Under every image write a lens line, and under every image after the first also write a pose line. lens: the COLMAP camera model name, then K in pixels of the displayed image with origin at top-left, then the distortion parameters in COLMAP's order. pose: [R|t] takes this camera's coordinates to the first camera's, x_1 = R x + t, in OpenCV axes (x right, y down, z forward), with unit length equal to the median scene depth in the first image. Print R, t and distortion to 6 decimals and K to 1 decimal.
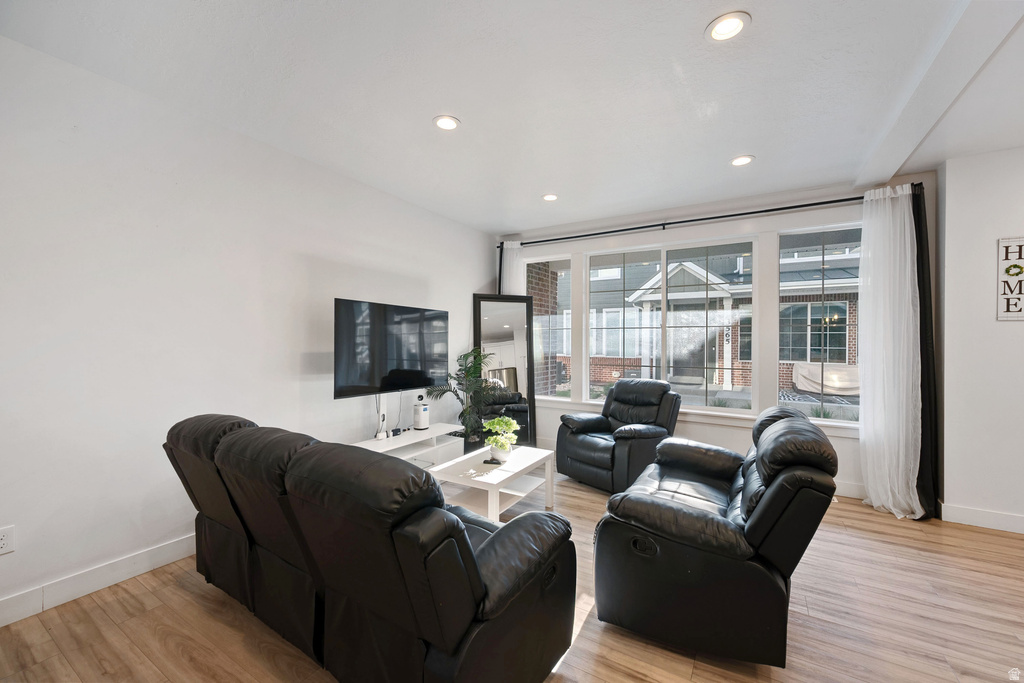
lens RADIAL K [[403.7, 0, 511.9], [0, 403.7, 345.5], [0, 0, 1]] dist [-0.001292, -0.000045]
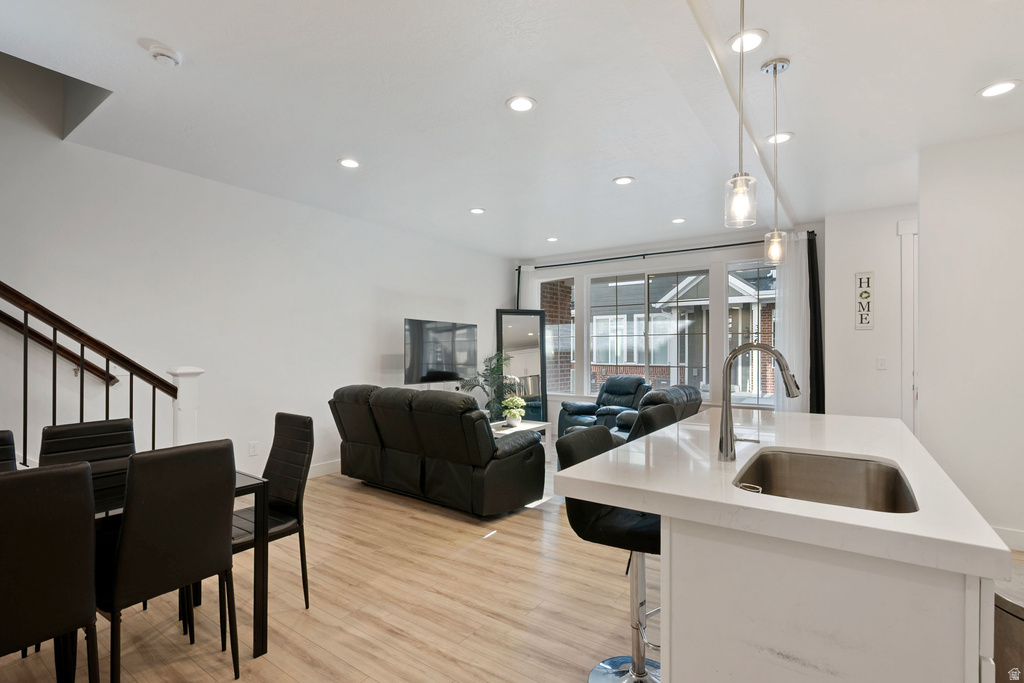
lens RADIAL K [[474.2, 0, 512.6], [0, 474.2, 349.4], [0, 0, 1]] dist [0.001016, 0.000030]
pose [[0.997437, -0.005870, -0.071315, 0.063060], [0.005020, 0.999914, -0.012088, 0.015082], [0.071380, 0.011699, 0.997381, -0.494340]]
